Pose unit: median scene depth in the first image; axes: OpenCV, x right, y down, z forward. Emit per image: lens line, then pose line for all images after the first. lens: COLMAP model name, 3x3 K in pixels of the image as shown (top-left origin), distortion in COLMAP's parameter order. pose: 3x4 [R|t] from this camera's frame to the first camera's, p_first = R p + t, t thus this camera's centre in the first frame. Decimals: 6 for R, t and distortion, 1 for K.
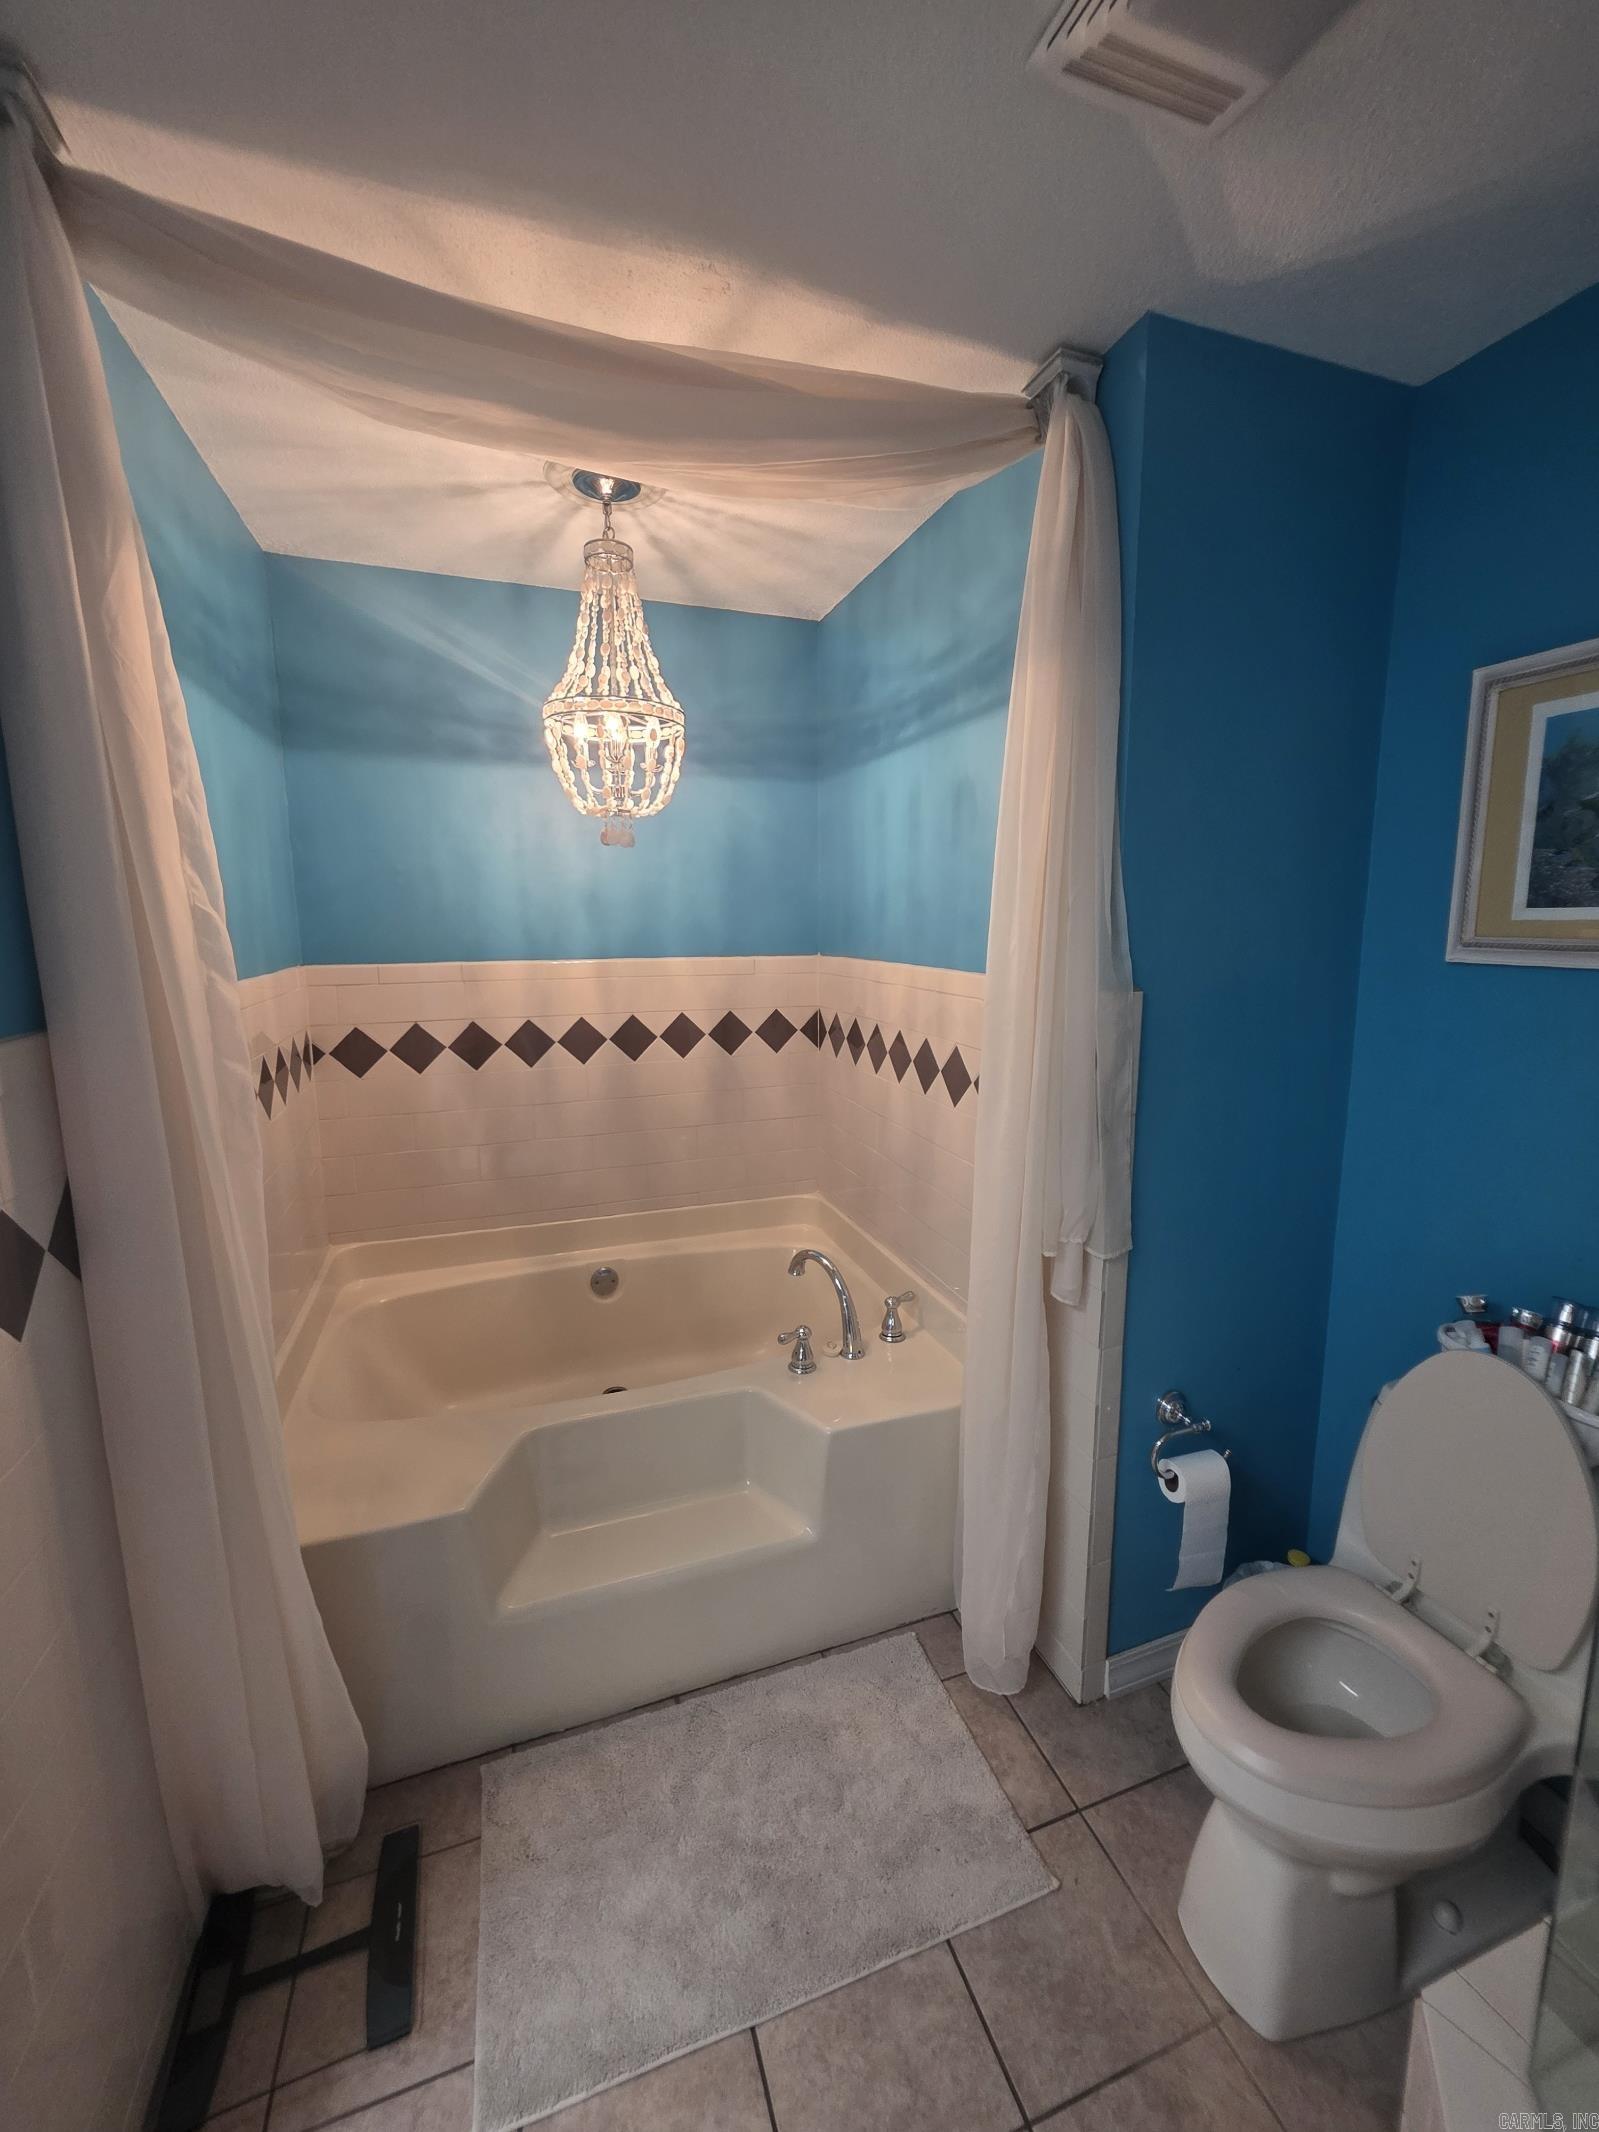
lens RADIAL K [[861.9, 0, 806.1], [0, 861.9, 1063.2], [0, 0, 1]] dist [0.003769, 0.000039]
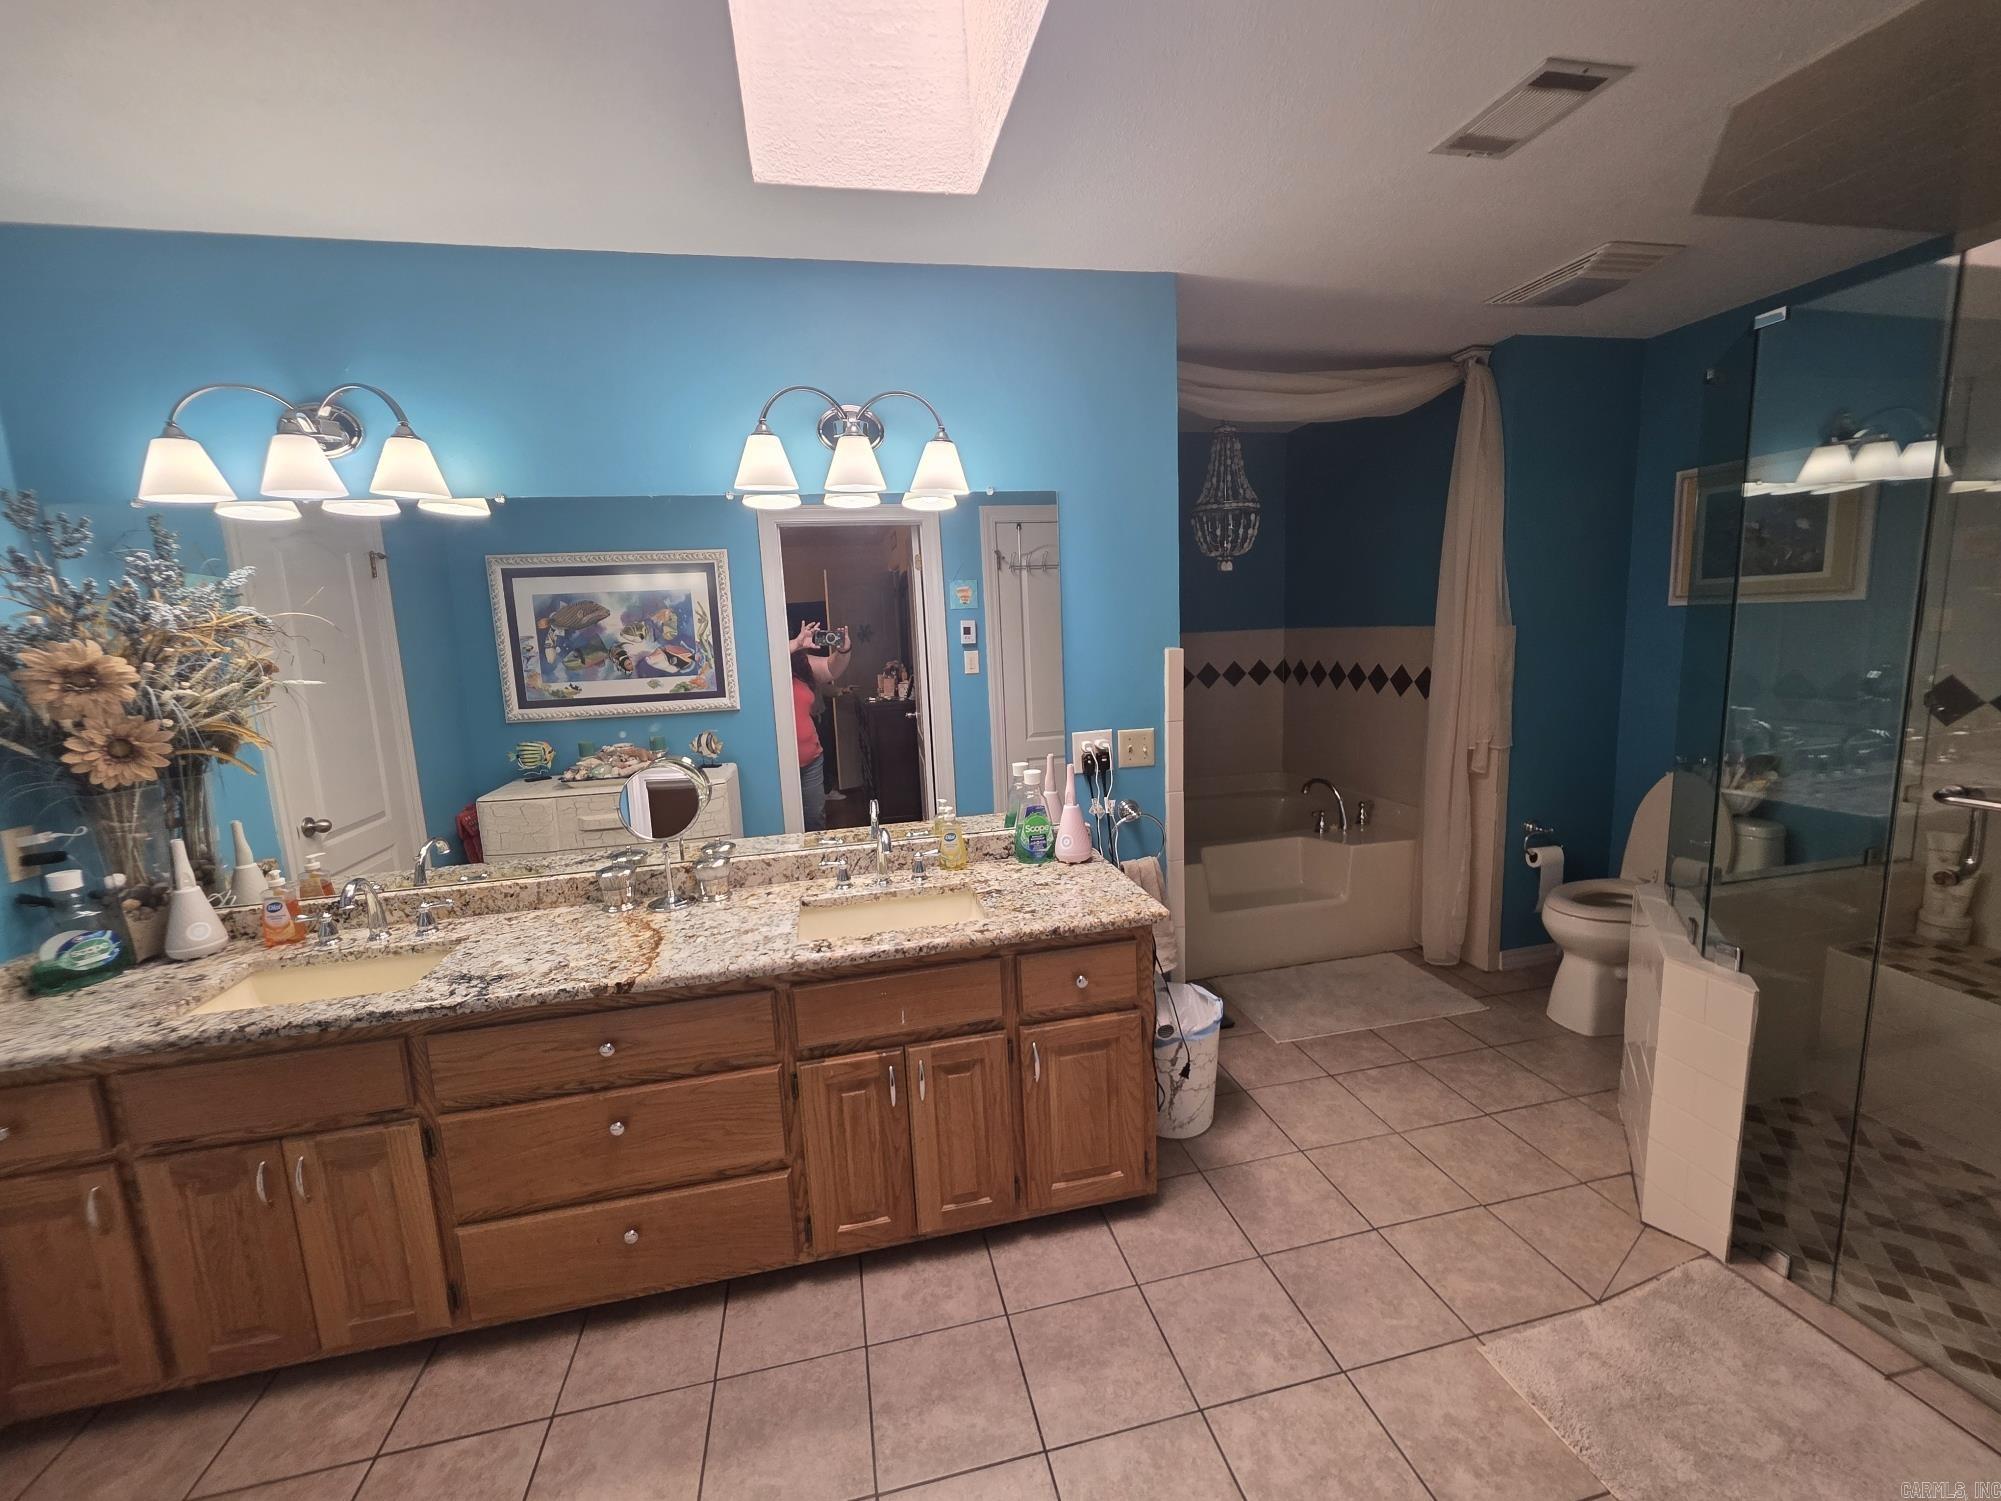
lens RADIAL K [[808.9, 0, 996.4], [0, 808.9, 750.7], [0, 0, 1]] dist [0.003769, 0.000039]
pose [[0.991000, -0.018044, -0.132640, -0.619338], [0.016852, 0.999807, -0.010107, 0.222764], [0.132796, 0.007781, 0.991113, -1.154592]]
